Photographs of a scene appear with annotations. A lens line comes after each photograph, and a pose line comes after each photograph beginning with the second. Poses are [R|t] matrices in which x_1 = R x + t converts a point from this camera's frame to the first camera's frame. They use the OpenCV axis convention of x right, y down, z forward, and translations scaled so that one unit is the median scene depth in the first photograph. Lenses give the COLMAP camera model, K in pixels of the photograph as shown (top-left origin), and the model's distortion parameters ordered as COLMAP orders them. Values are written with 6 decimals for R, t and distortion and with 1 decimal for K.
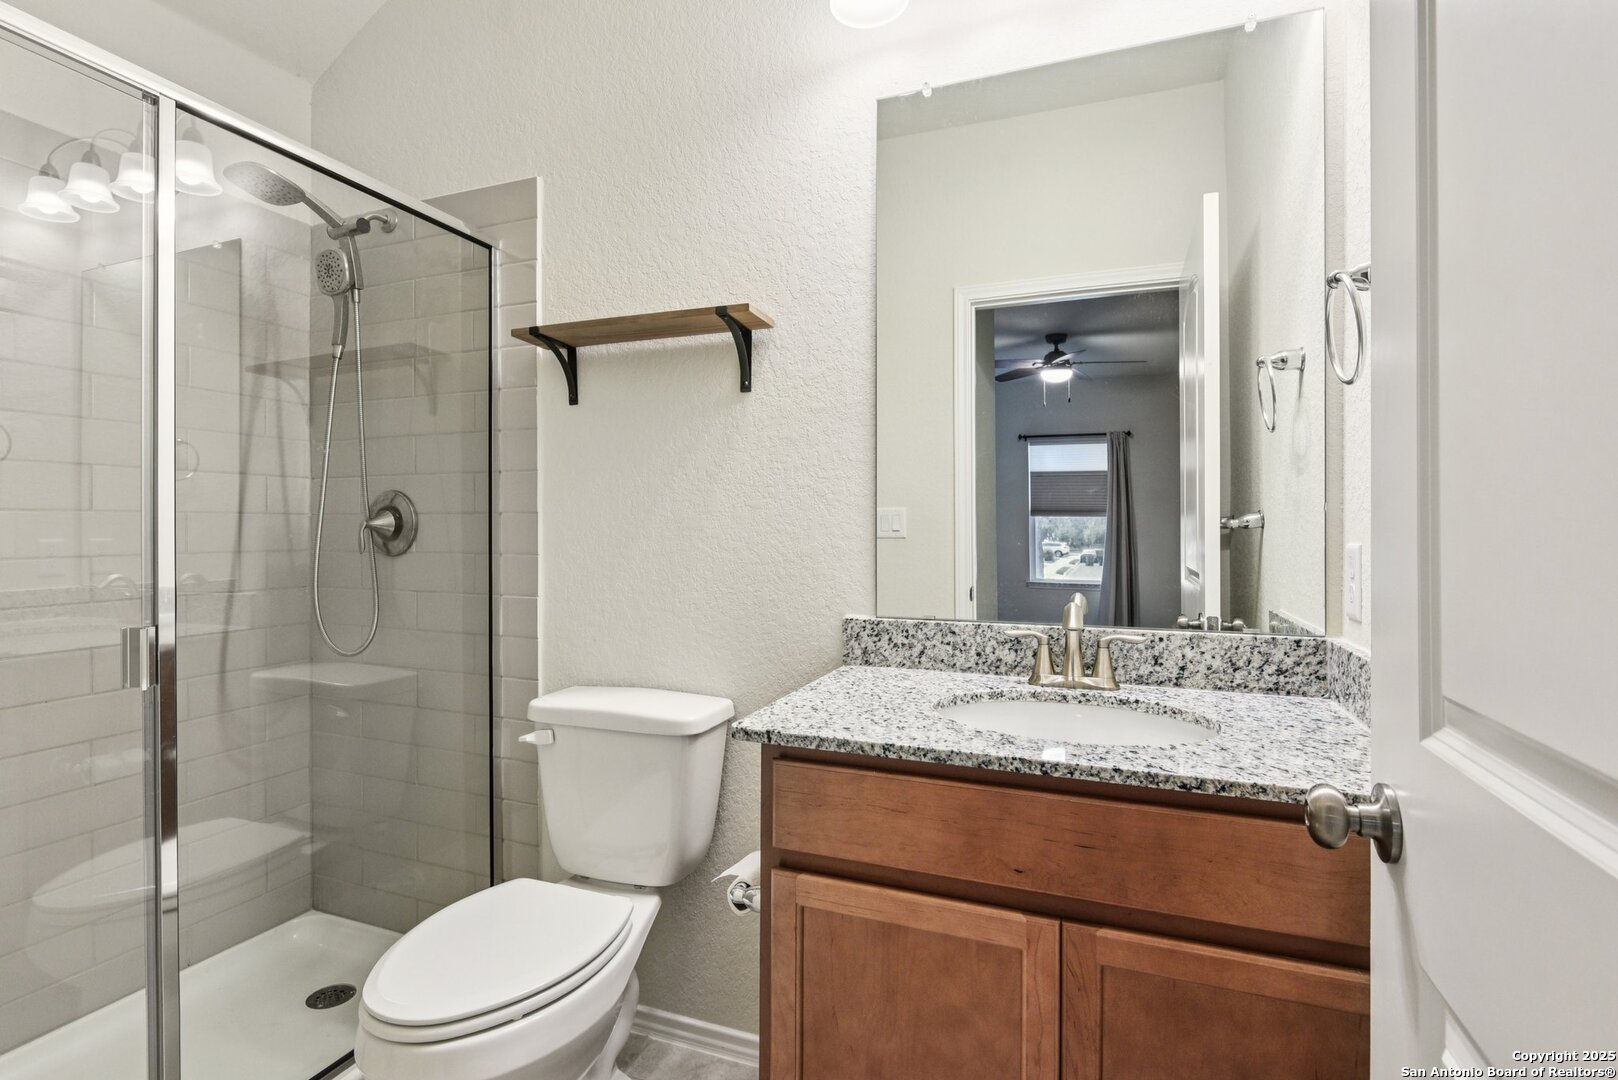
lens RADIAL K [[771.7, 0, 809.0], [0, 771.7, 540.0], [0, 0, 1]] dist [0.000272, 0.000009]
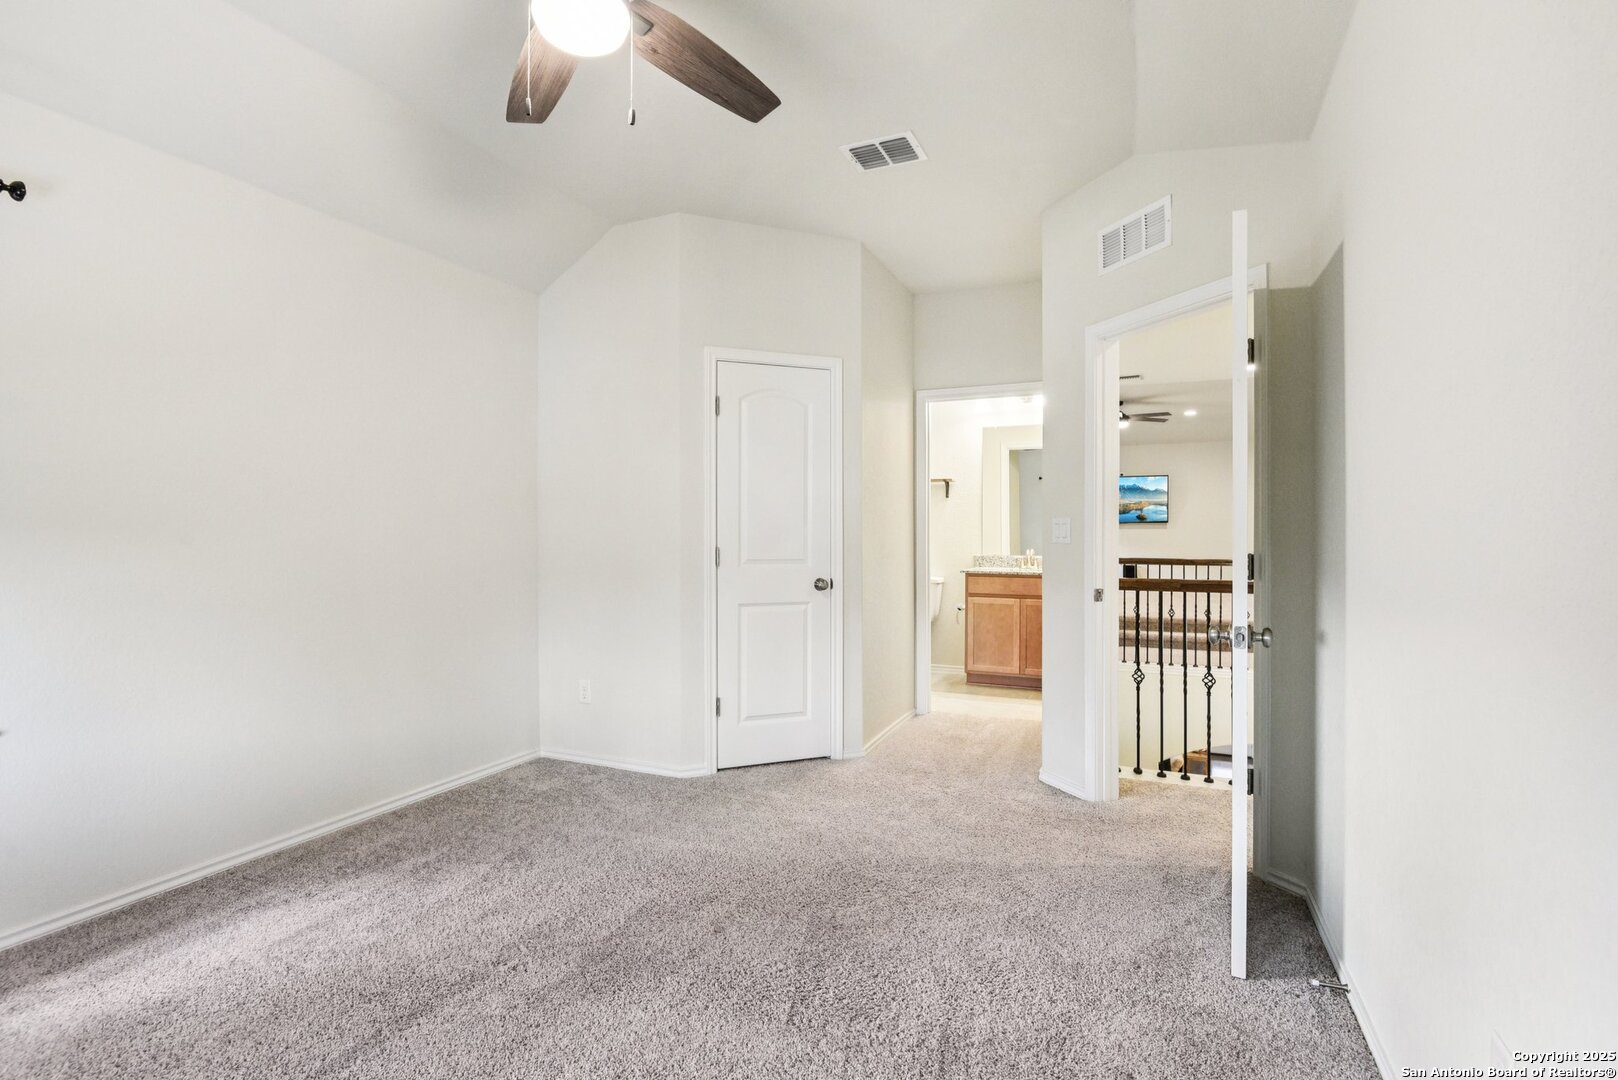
lens RADIAL K [[785.9, 0, 809.0], [0, 785.9, 540.0], [0, 0, 1]] dist [-0.000419, -0.000030]
pose [[0.998879, 0.000065, -0.047345, -0.945406], [0.000255, 0.999977, 0.006752, -0.012855], [0.047345, -0.006757, 0.998856, -4.774595]]
